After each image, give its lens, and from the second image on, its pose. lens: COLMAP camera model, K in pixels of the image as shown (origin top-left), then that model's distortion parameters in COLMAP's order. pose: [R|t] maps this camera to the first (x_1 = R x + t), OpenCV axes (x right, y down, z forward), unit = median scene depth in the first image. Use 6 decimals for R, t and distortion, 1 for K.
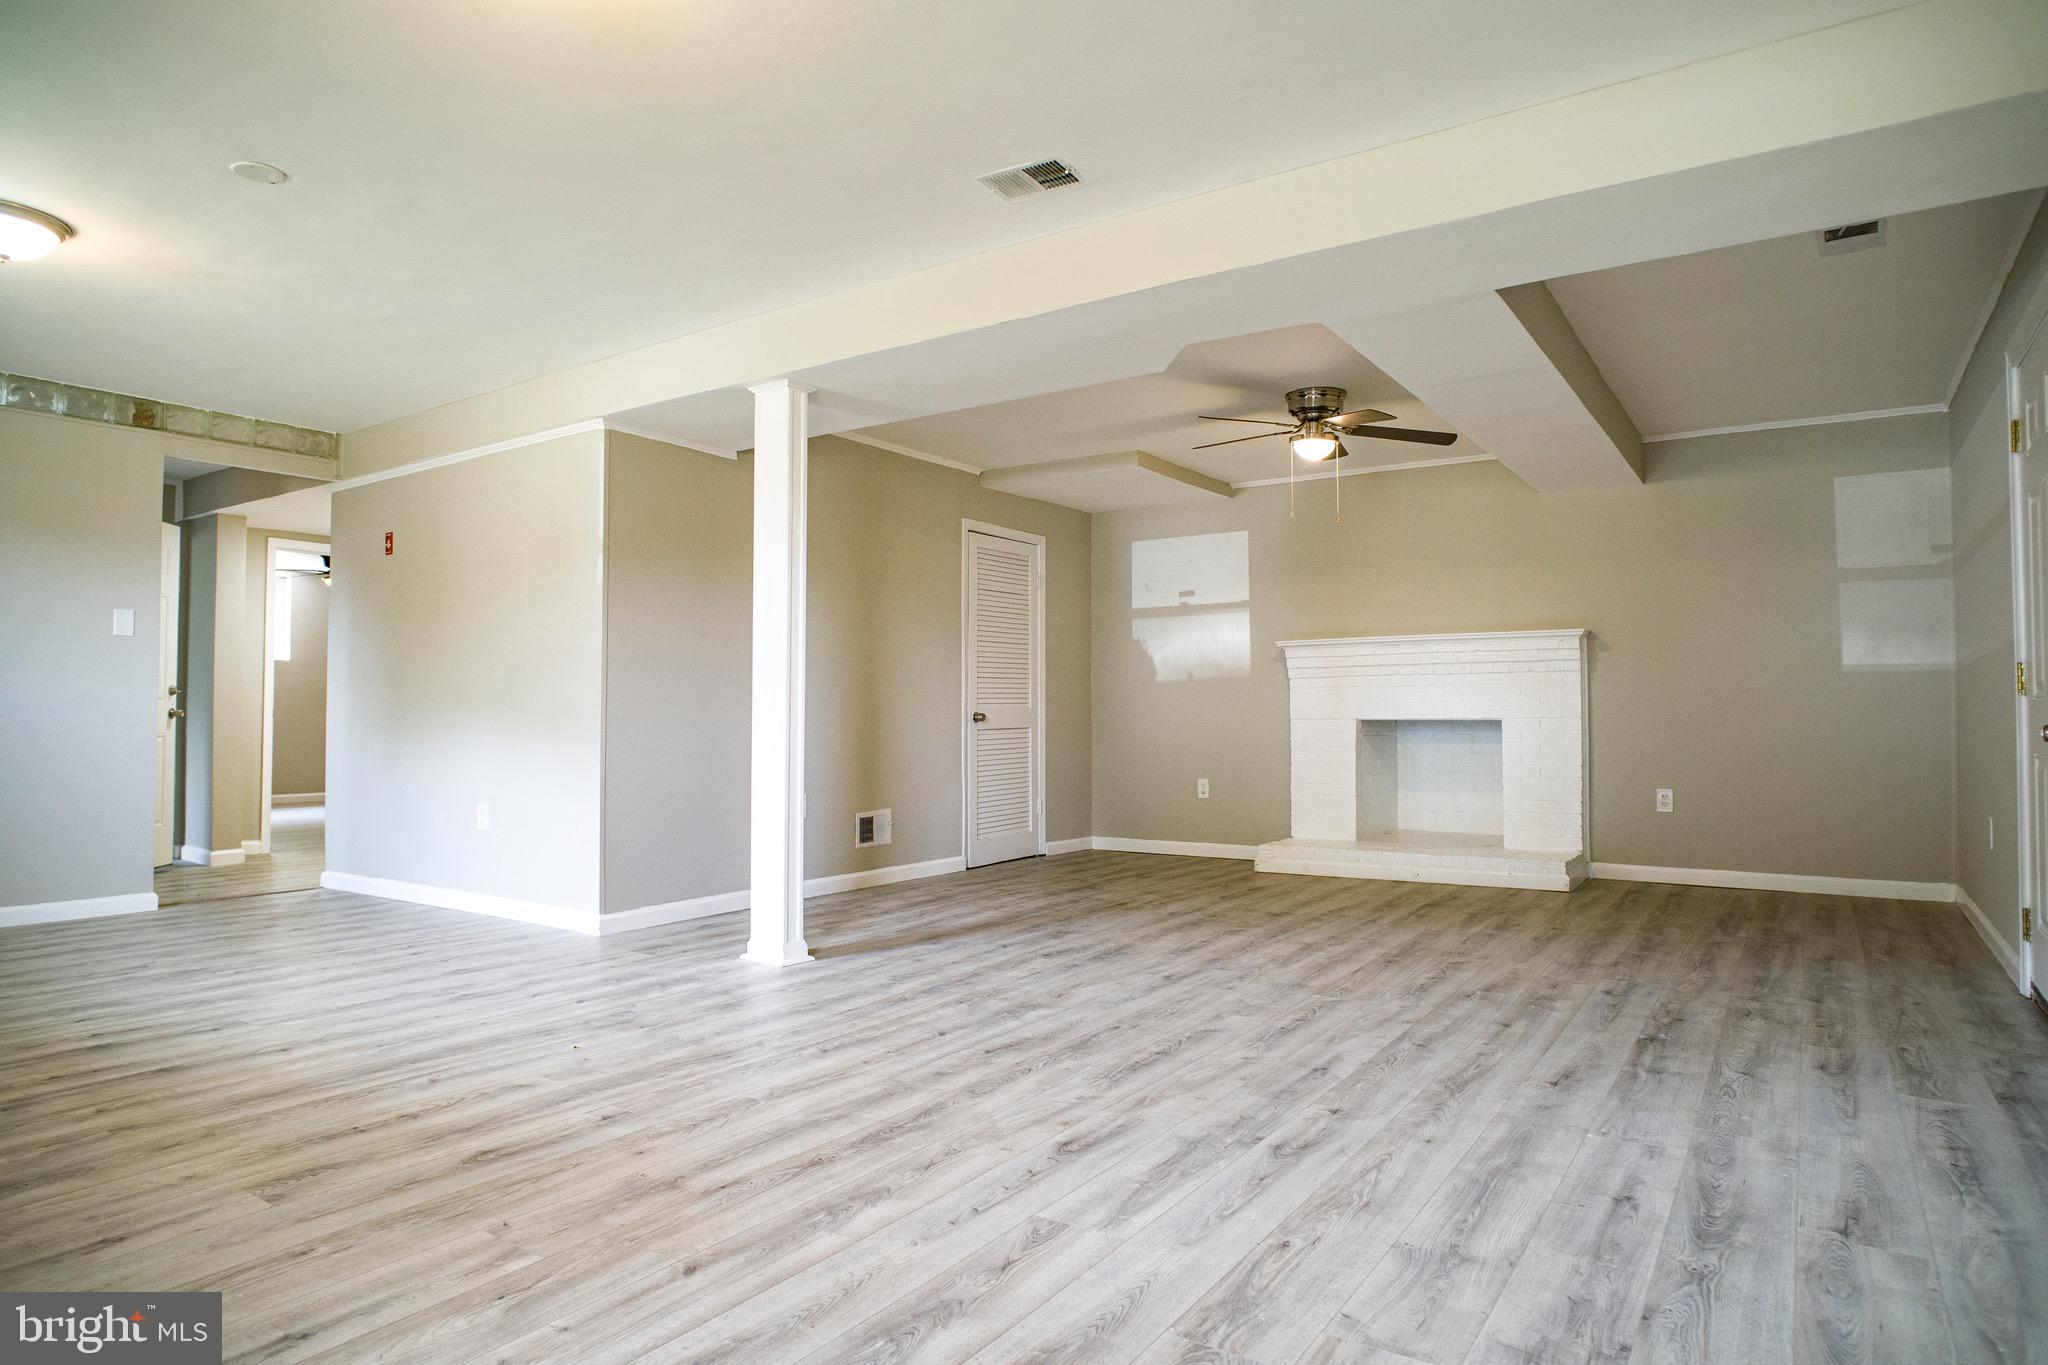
lens RADIAL K [[1187.7, 0, 1024.0], [0, 1187.7, 682.5], [0, 0, 1]] dist [-0.057477, 0.025466]
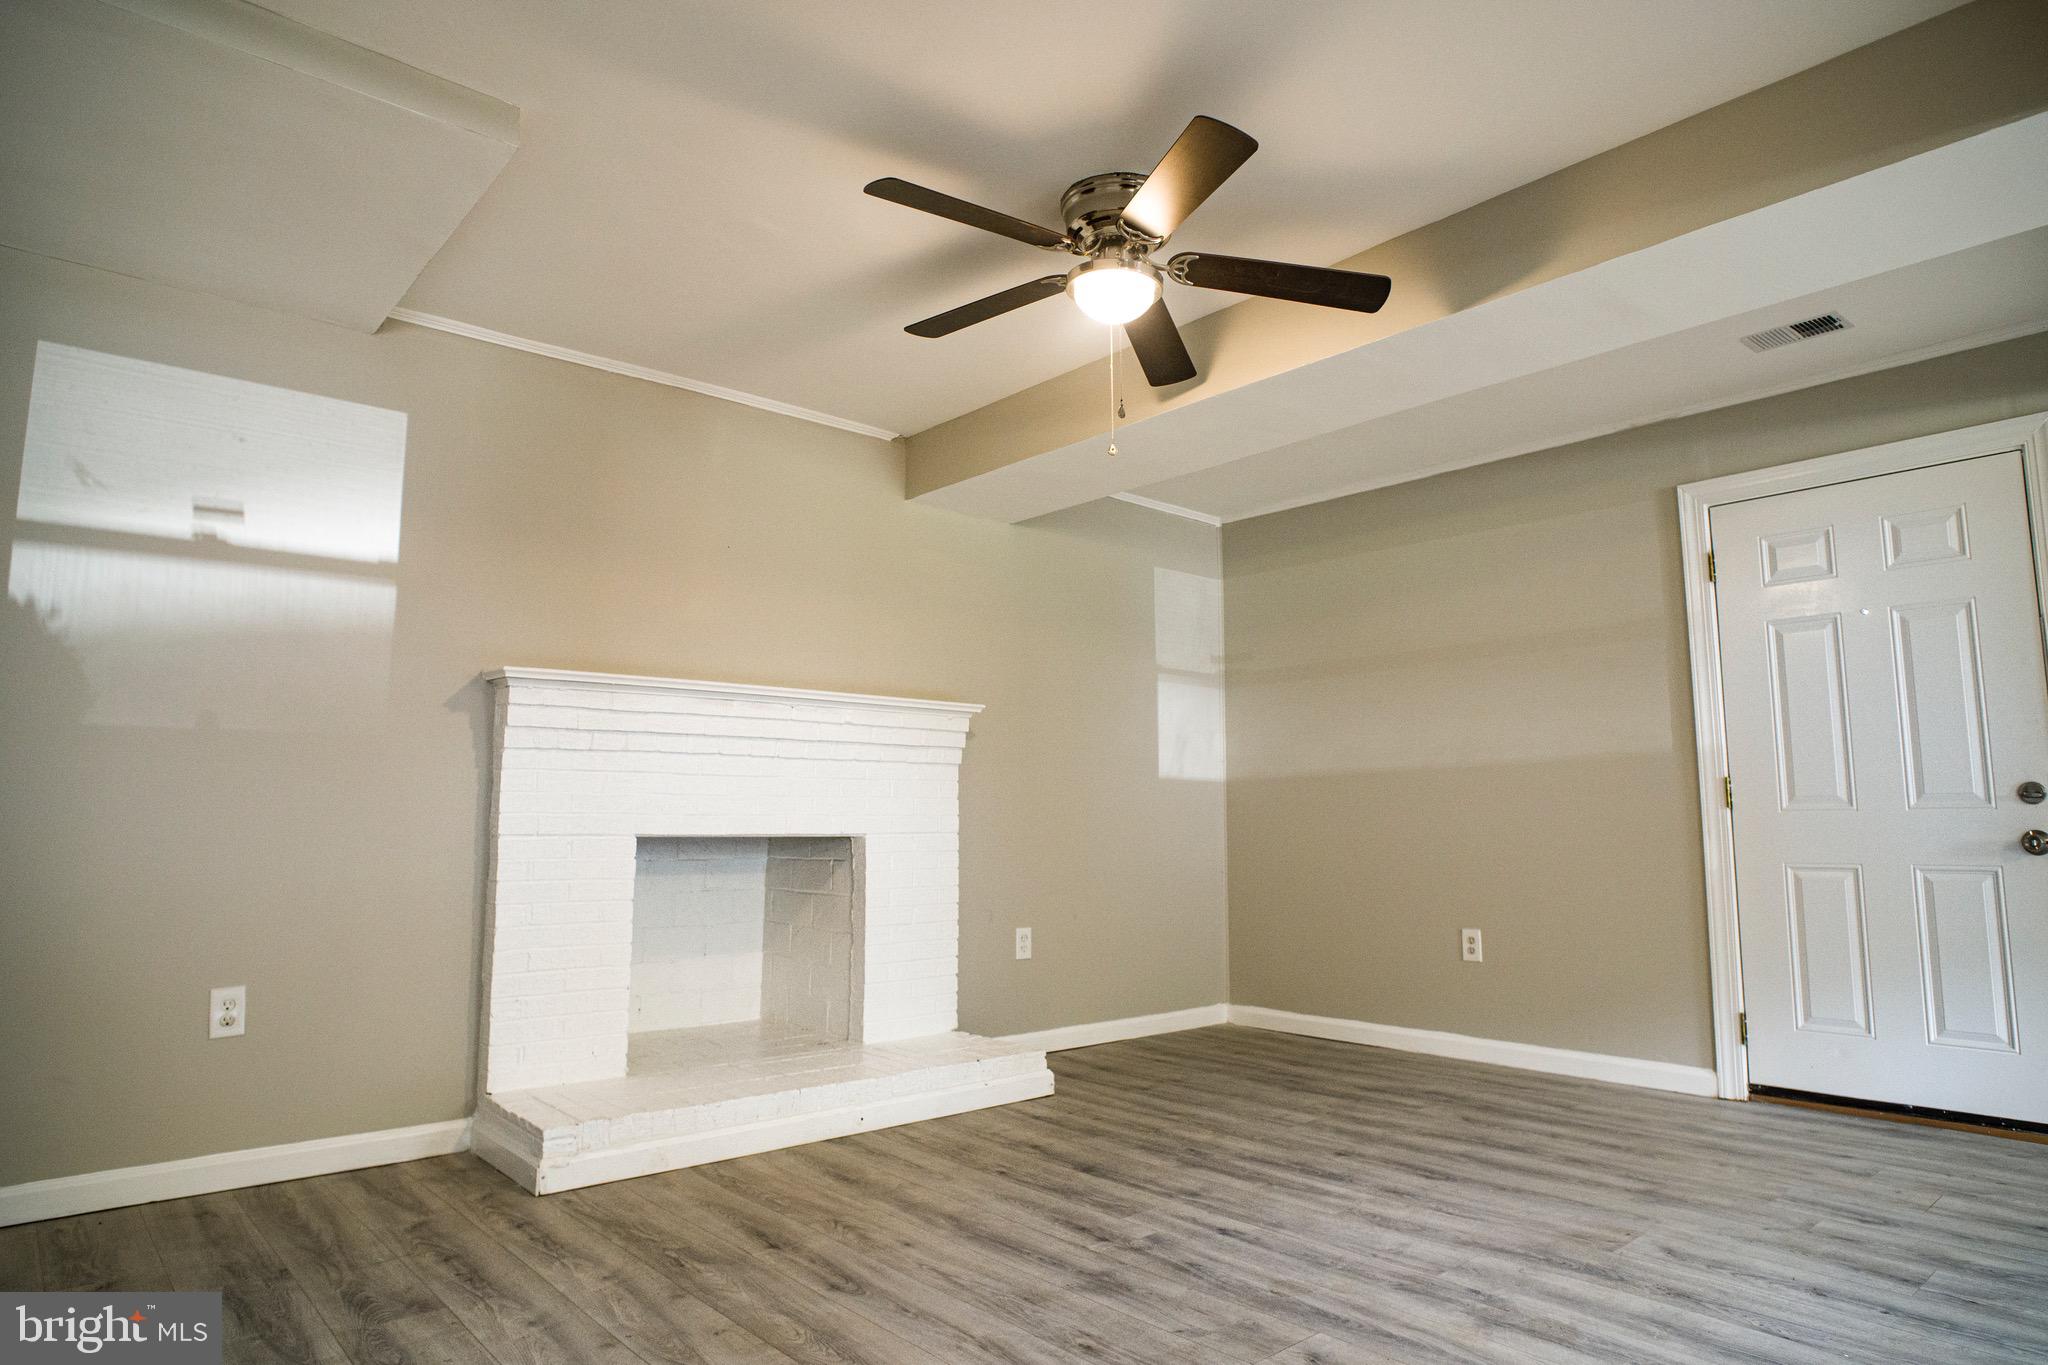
lens RADIAL K [[1187.7, 0, 1024.0], [0, 1187.7, 682.5], [0, 0, 1]] dist [-0.057477, 0.025466]
pose [[0.261958, 0.109621, 0.958833, -0.191548], [-0.038718, 0.993922, -0.103055, 0.012532], [-0.964302, -0.010128, 0.264610, 0.767828]]
